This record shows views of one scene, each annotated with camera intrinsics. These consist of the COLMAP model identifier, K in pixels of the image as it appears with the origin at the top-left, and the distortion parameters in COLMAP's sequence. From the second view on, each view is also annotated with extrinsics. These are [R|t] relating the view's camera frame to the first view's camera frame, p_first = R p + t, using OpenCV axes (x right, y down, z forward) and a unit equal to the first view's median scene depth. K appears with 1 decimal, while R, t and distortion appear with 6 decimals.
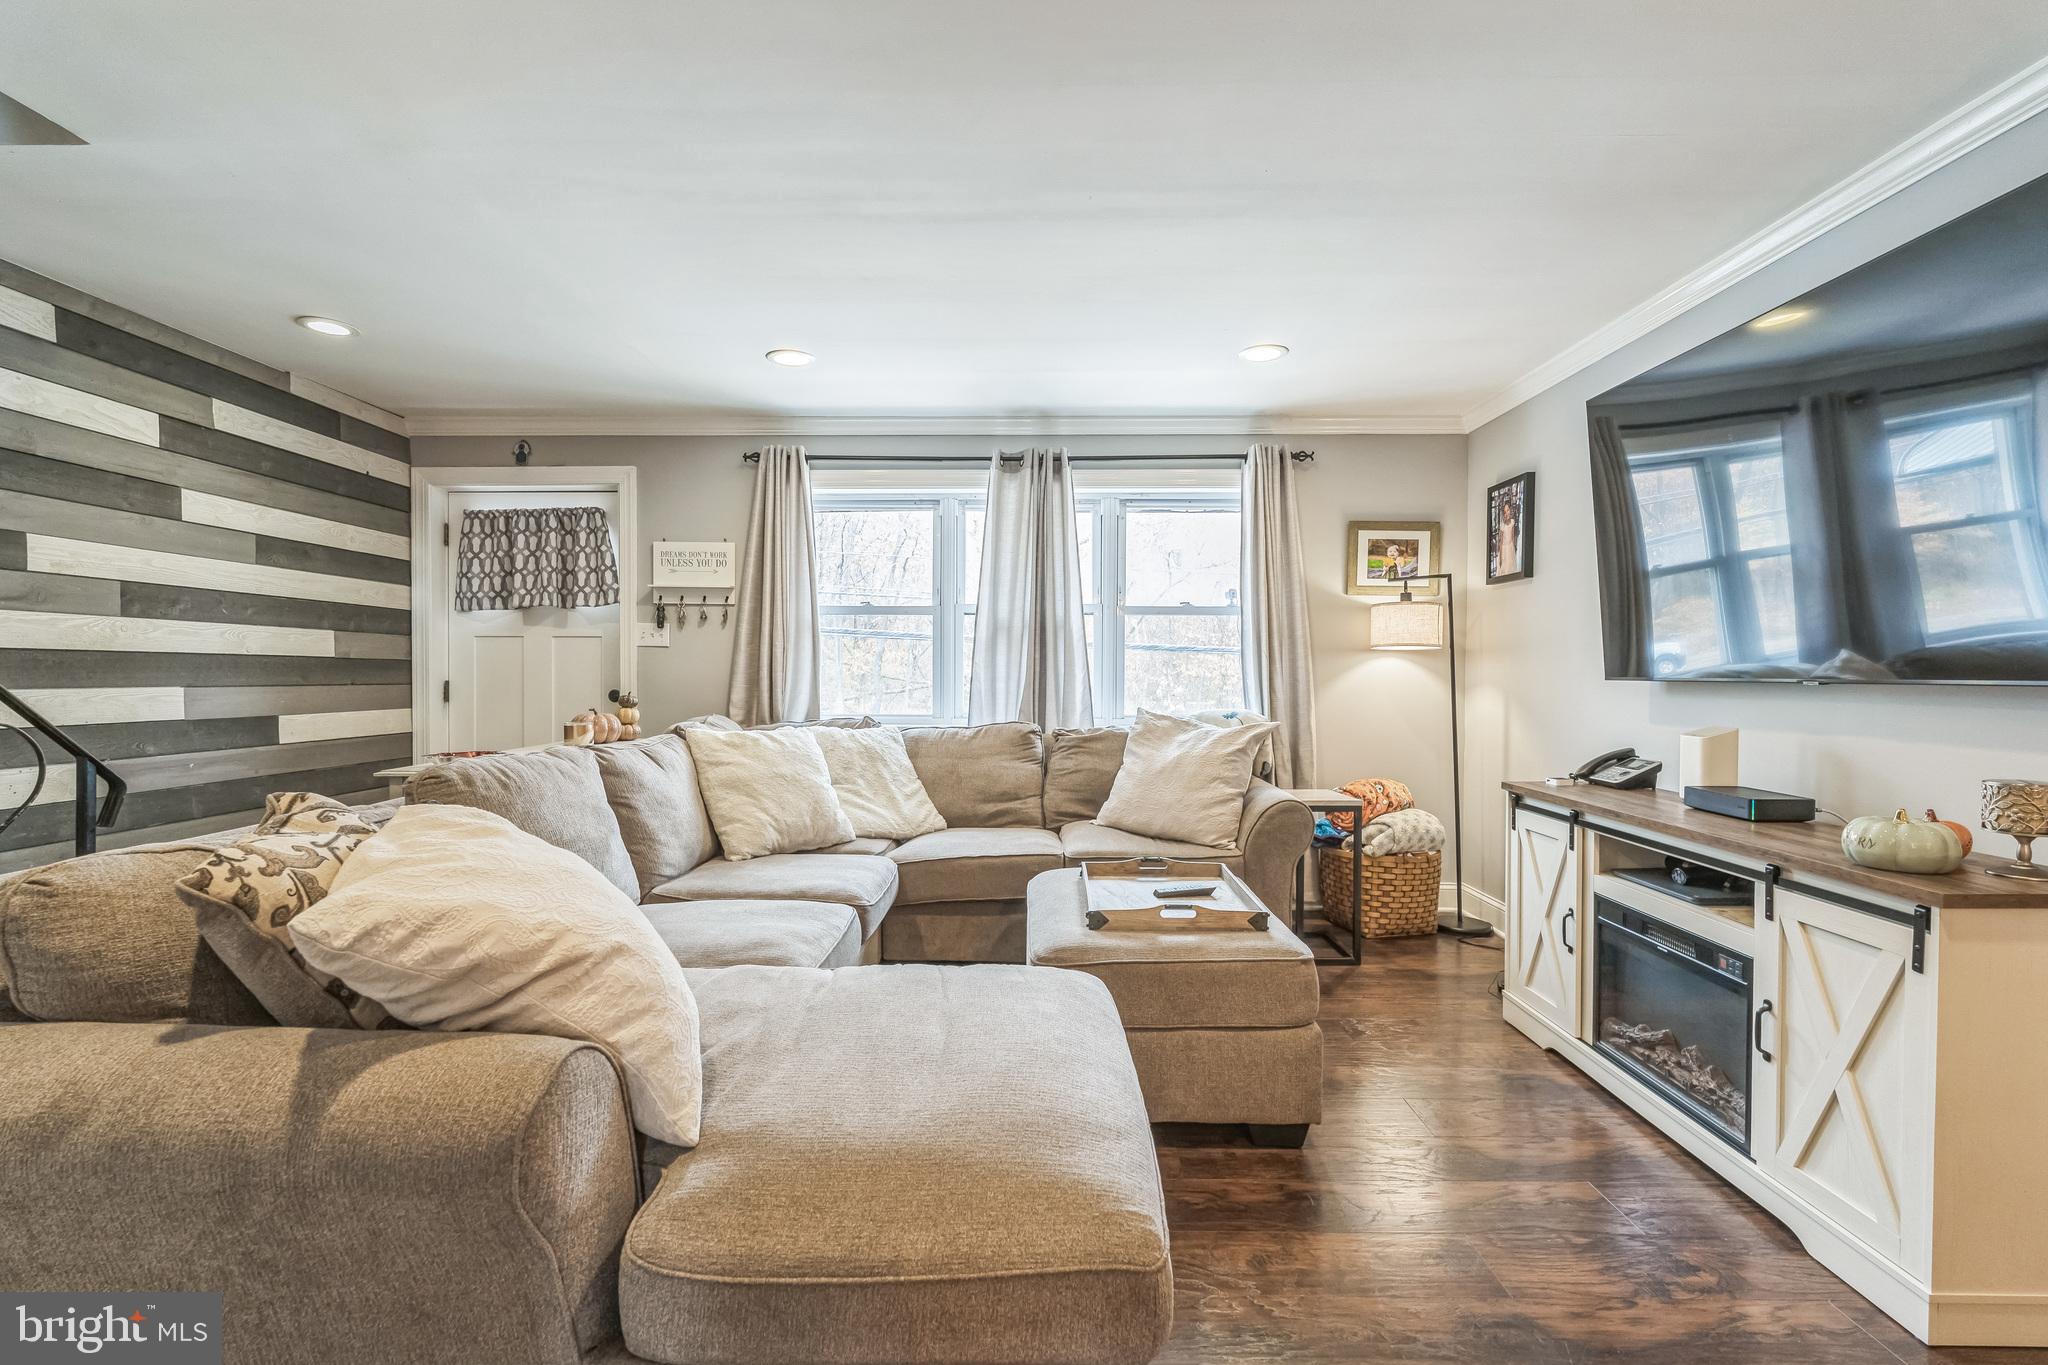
lens RADIAL K [[933.7, 0, 1005.2], [0, 933.7, 674.7], [0, 0, 1]] dist [-0.006845, 0.002898]
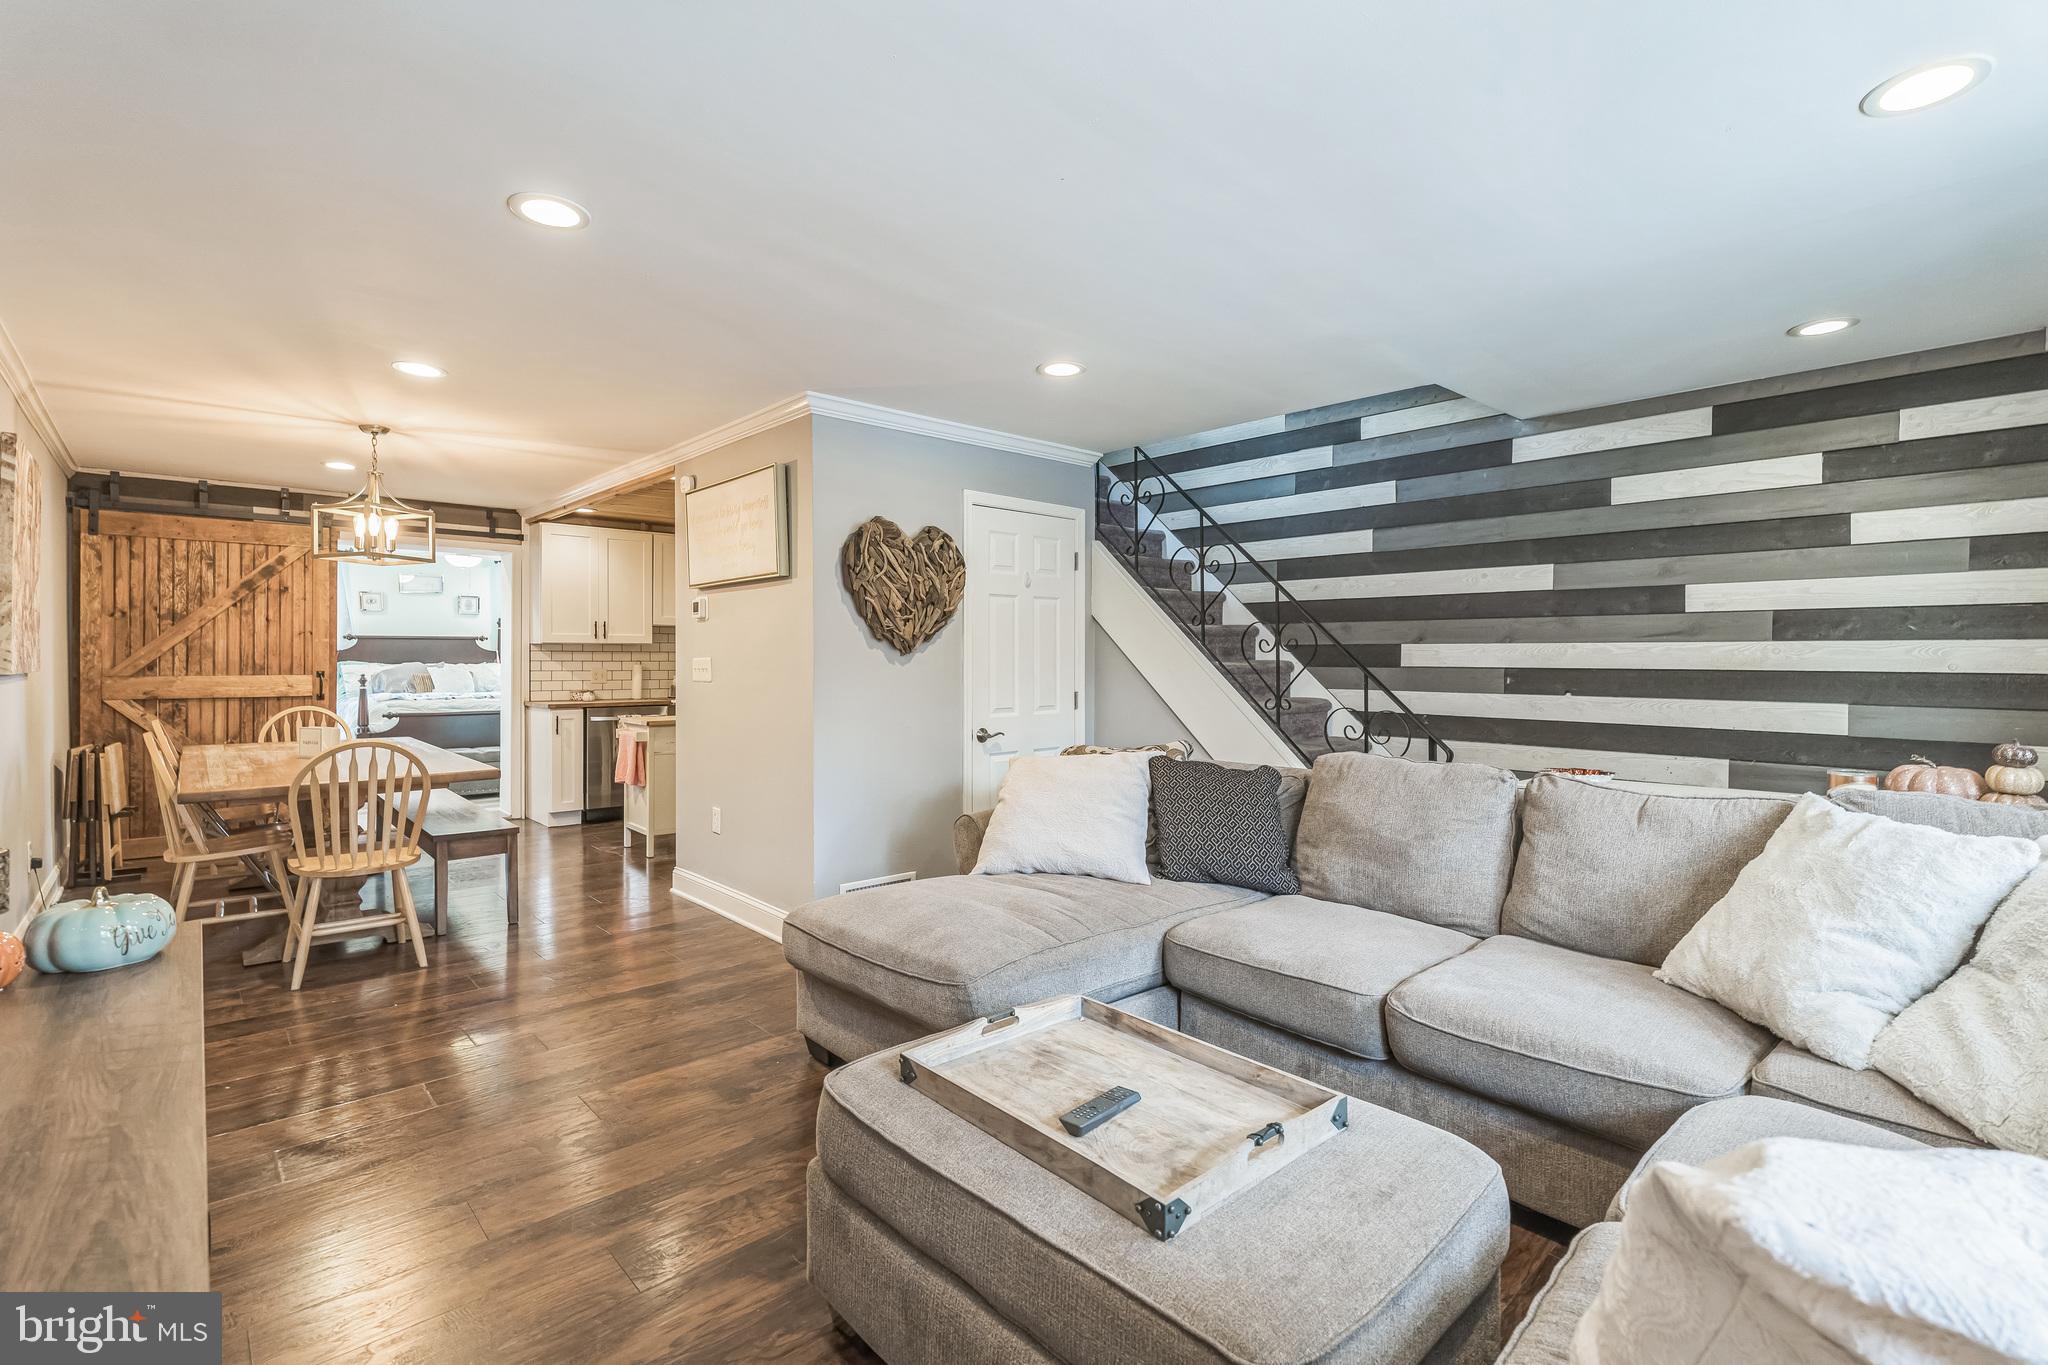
lens RADIAL K [[933.7, 0, 1022.8], [0, 933.7, 668.1], [0, 0, 1]] dist [-0.006845, 0.002898]
pose [[-0.714759, 0.001536, -0.699369, 0.375084], [-0.006928, 0.999933, 0.009277, -0.022440], [0.699337, 0.011476, -0.714700, 0.808025]]
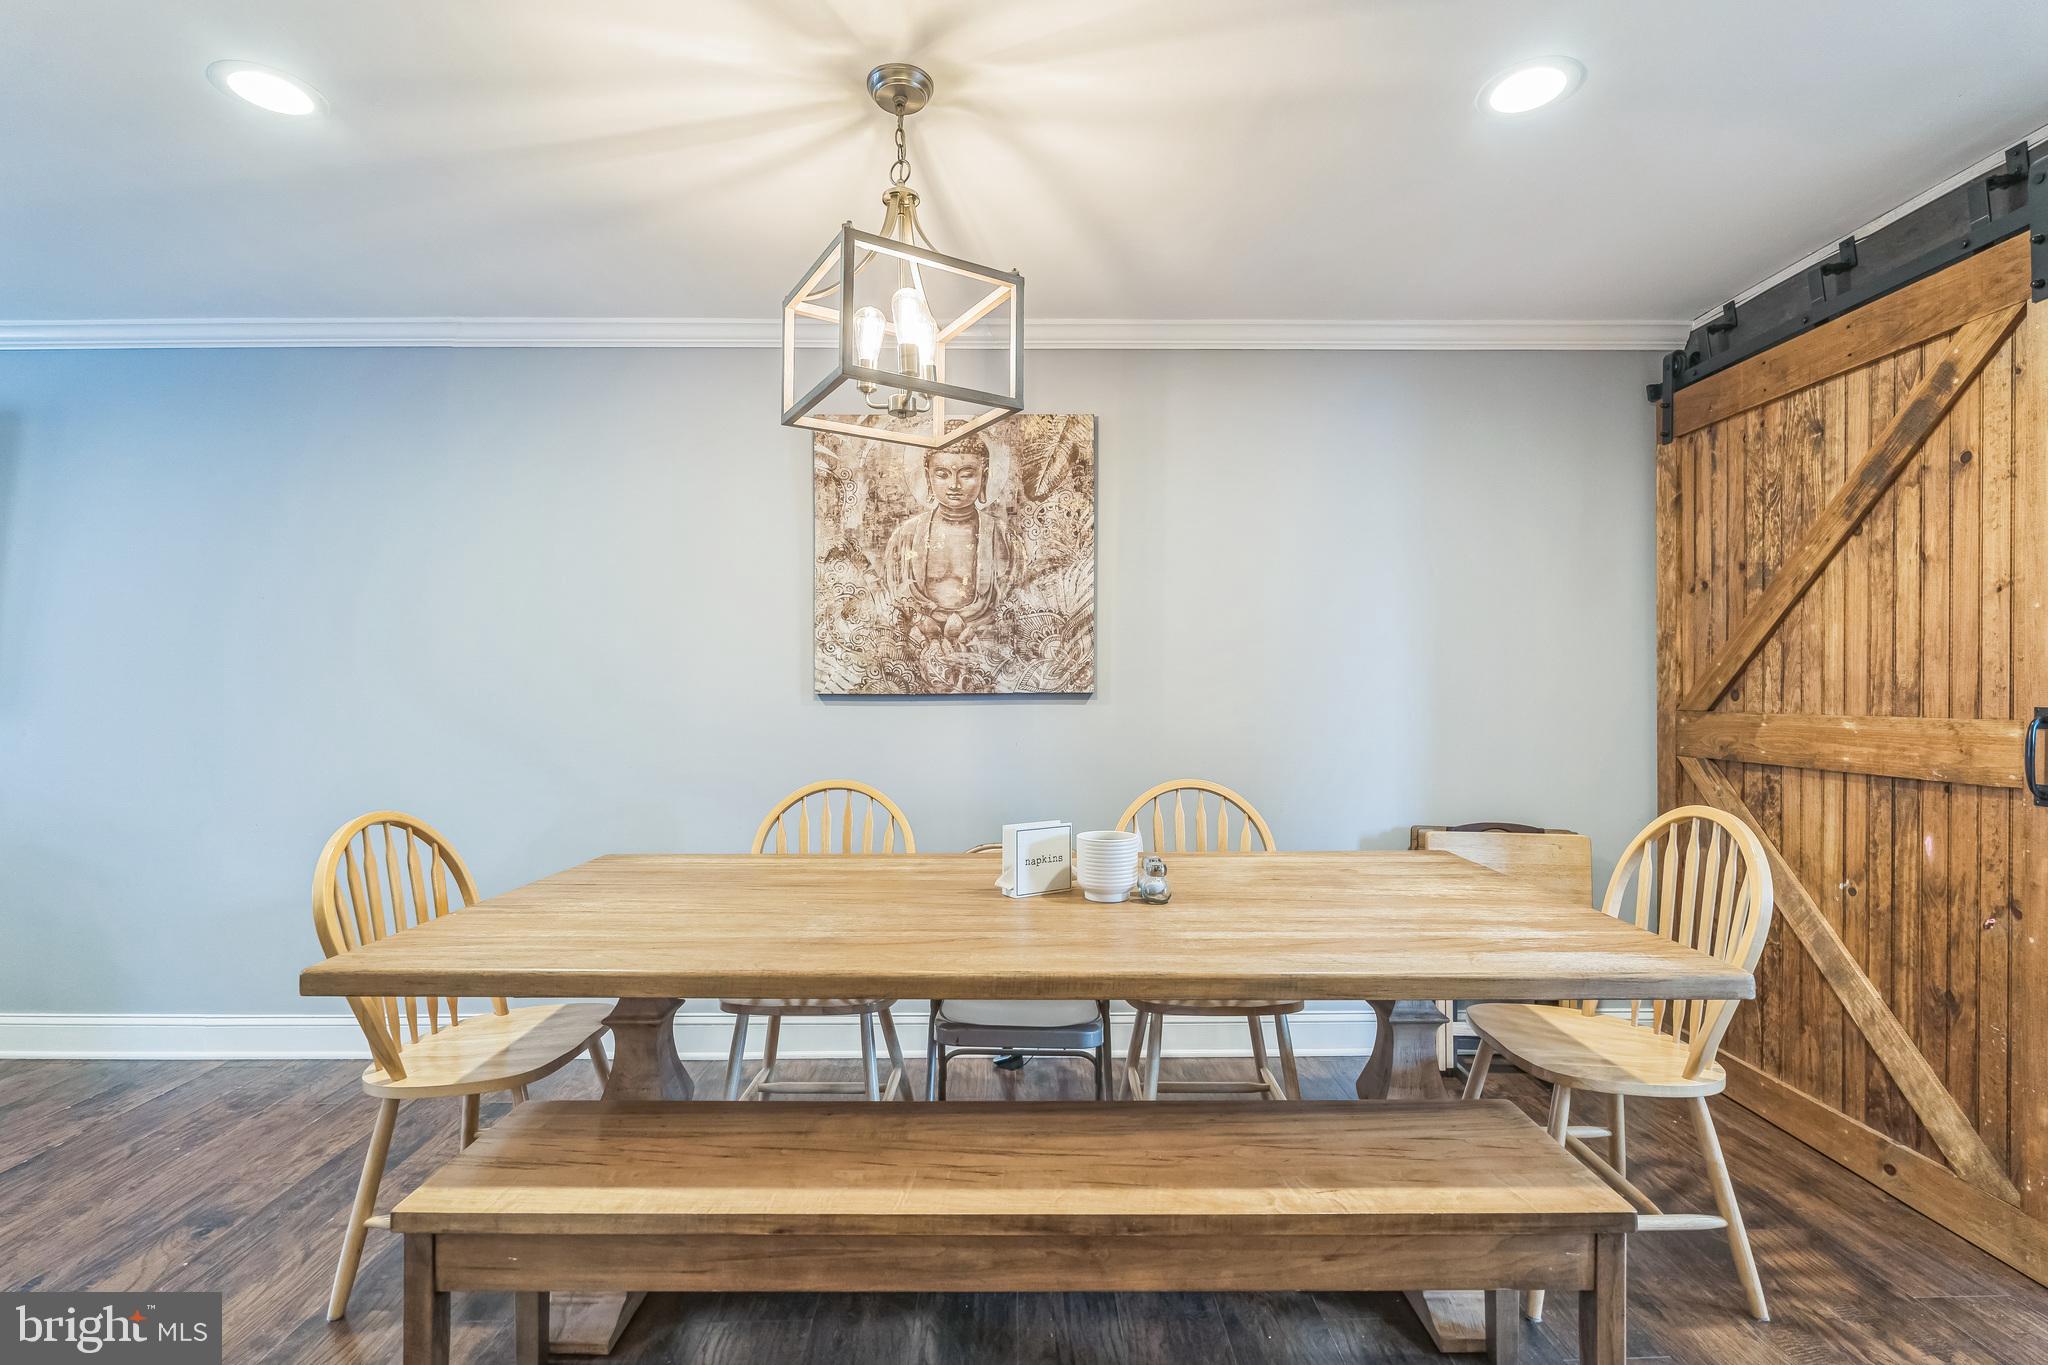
lens RADIAL K [[933.7, 0, 1027.0], [0, 933.7, 683.0], [0, 0, 1]] dist [-0.006845, 0.002898]
pose [[-0.038794, 0.006235, 0.999228, -0.227653], [0.002133, 0.999979, -0.006156, -0.007544], [-0.999245, 0.001893, -0.038807, -0.433661]]
